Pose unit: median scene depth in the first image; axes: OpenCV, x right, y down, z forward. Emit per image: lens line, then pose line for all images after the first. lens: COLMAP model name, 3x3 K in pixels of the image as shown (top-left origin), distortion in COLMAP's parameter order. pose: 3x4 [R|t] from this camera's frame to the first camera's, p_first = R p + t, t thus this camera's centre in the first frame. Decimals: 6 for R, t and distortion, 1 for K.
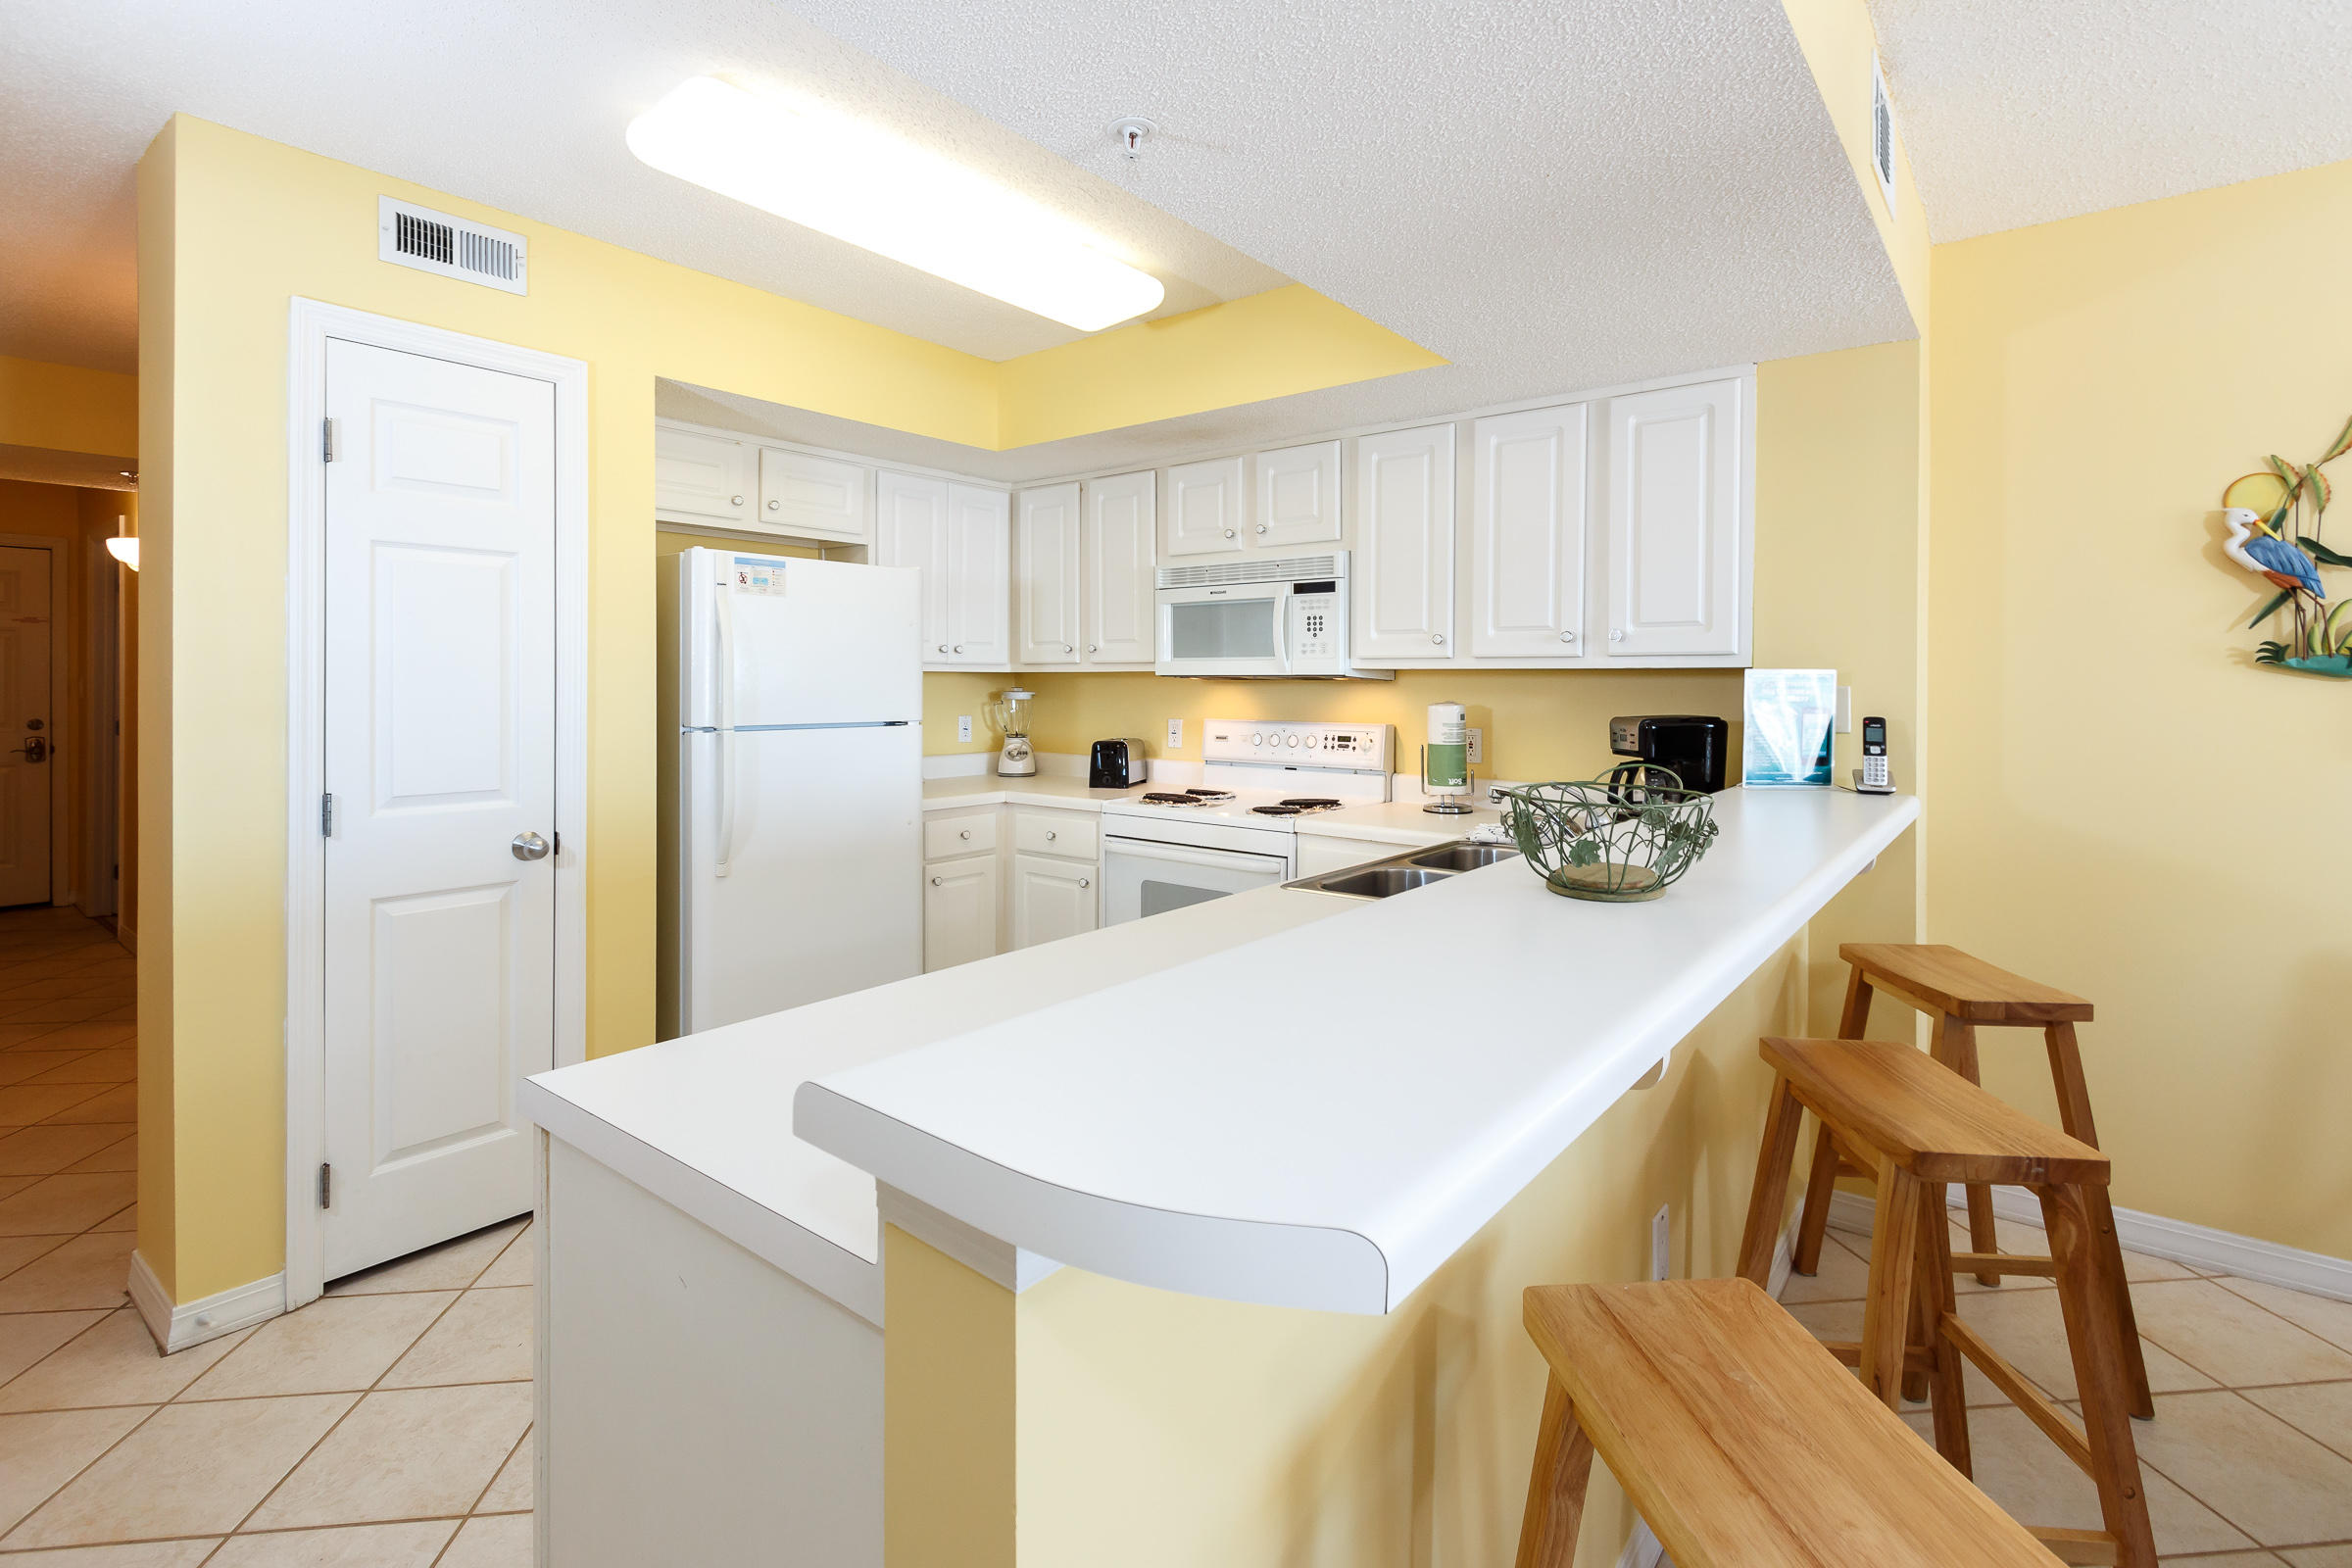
lens RADIAL K [[1083.6, 0, 1159.7], [0, 1083.6, 689.4], [0, 0, 1]] dist [0.001302, -0.000213]
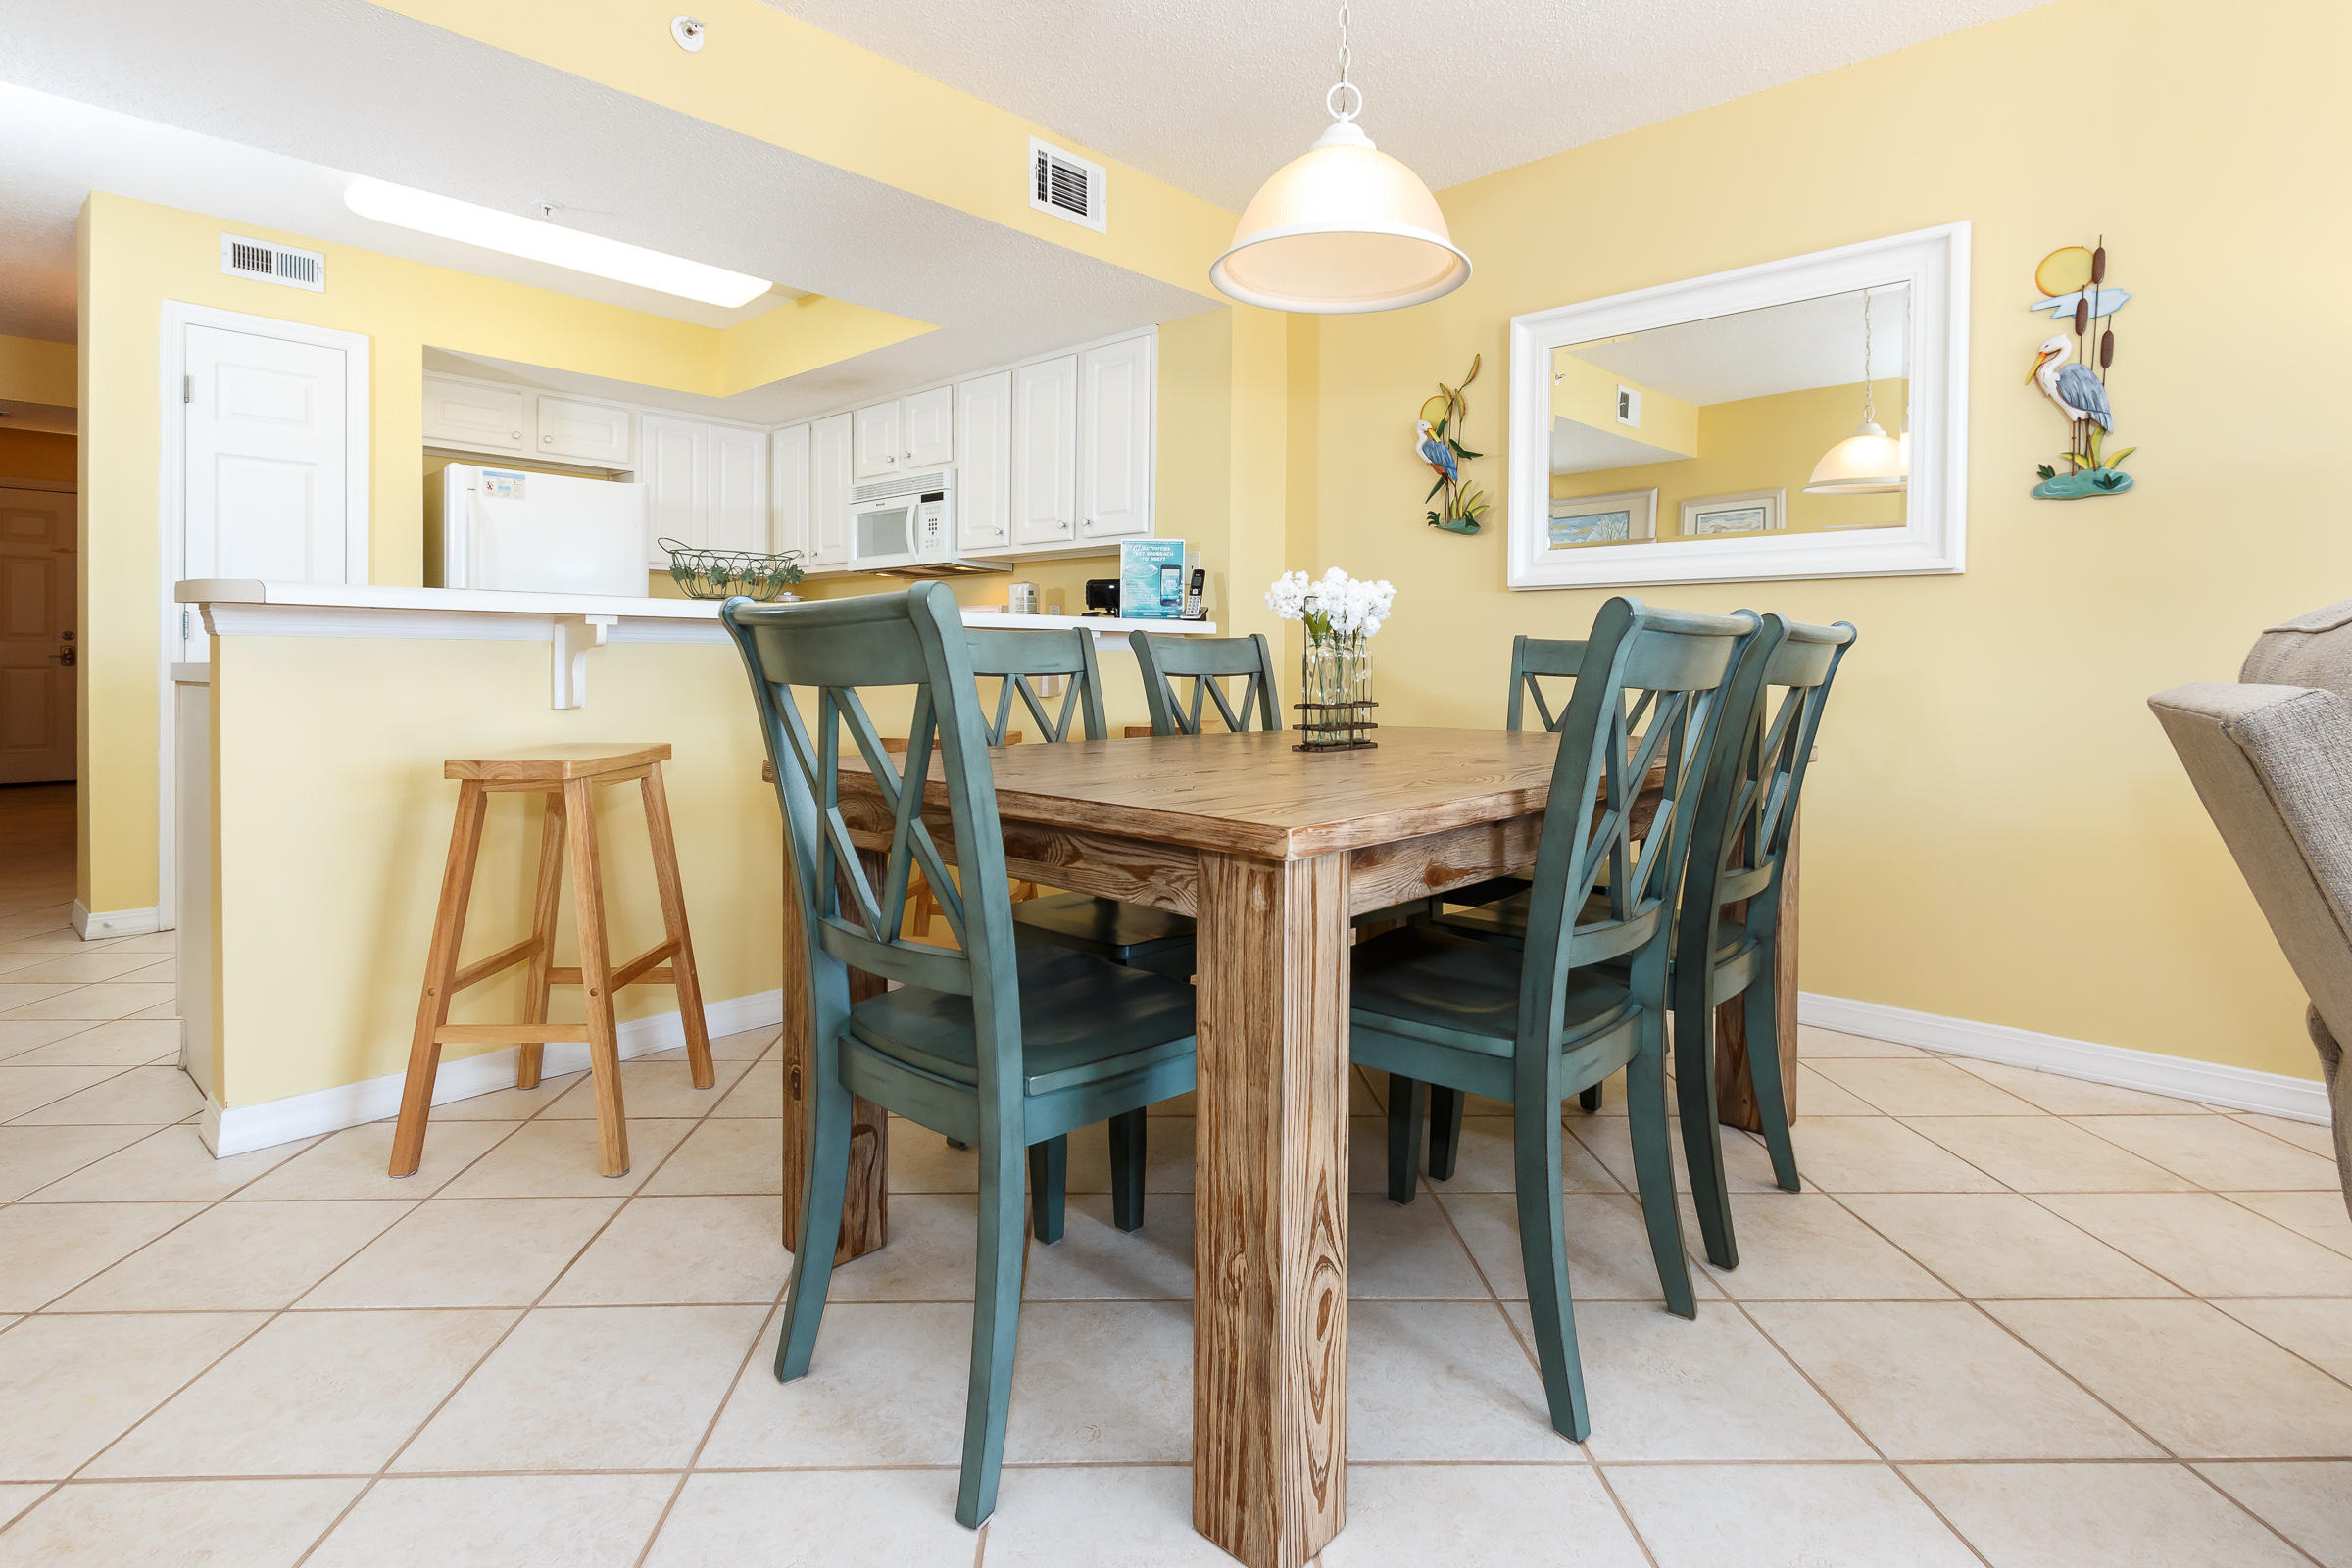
lens RADIAL K [[1153.9, 0, 1169.9], [0, 1153.9, 685.5], [0, 0, 1]] dist [-0.002509, -0.000252]
pose [[0.997242, 0.007390, -0.073851, 0.628383], [-0.006537, 0.999909, 0.011789, 0.137737], [0.073931, -0.011274, 0.997200, -0.456305]]
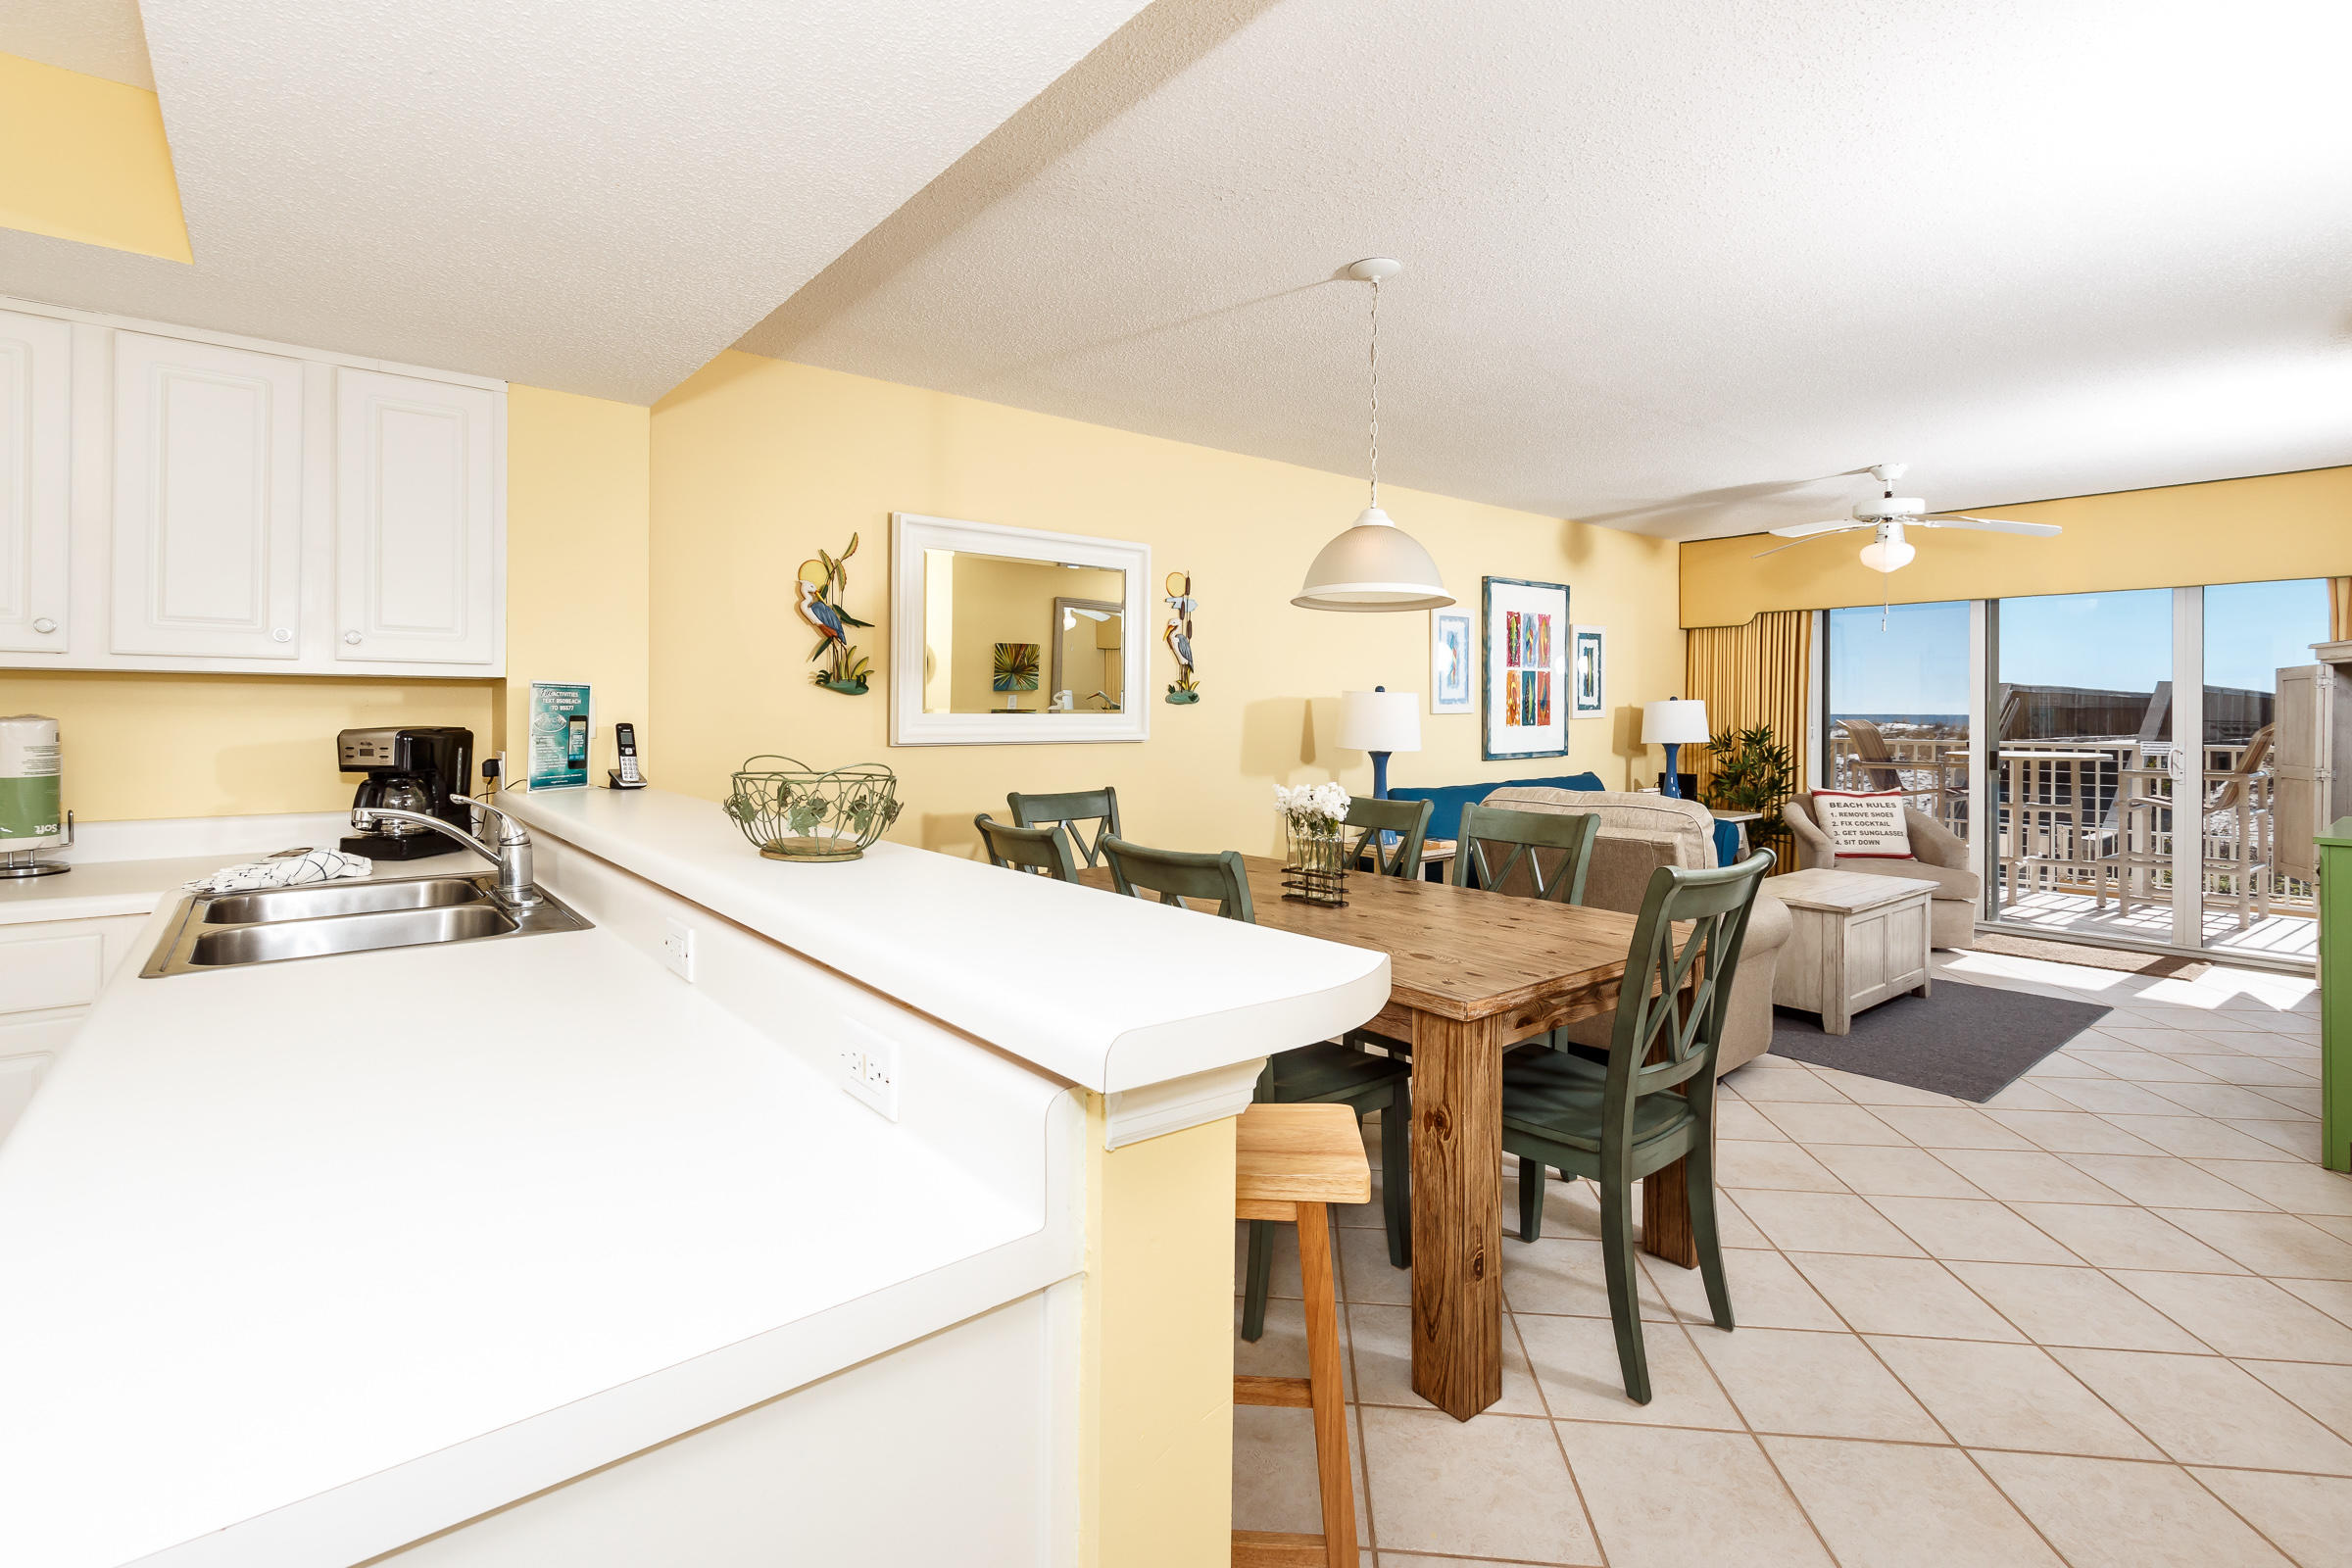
lens RADIAL K [[1083.6, 0, 1159.7], [0, 1083.6, 689.4], [0, 0, 1]] dist [0.001302, -0.000213]
pose [[0.205541, 0.019969, 0.978445, -0.300437], [0.002910, 0.999775, -0.021015, 0.013177], [-0.978644, 0.007167, 0.205437, 0.174524]]
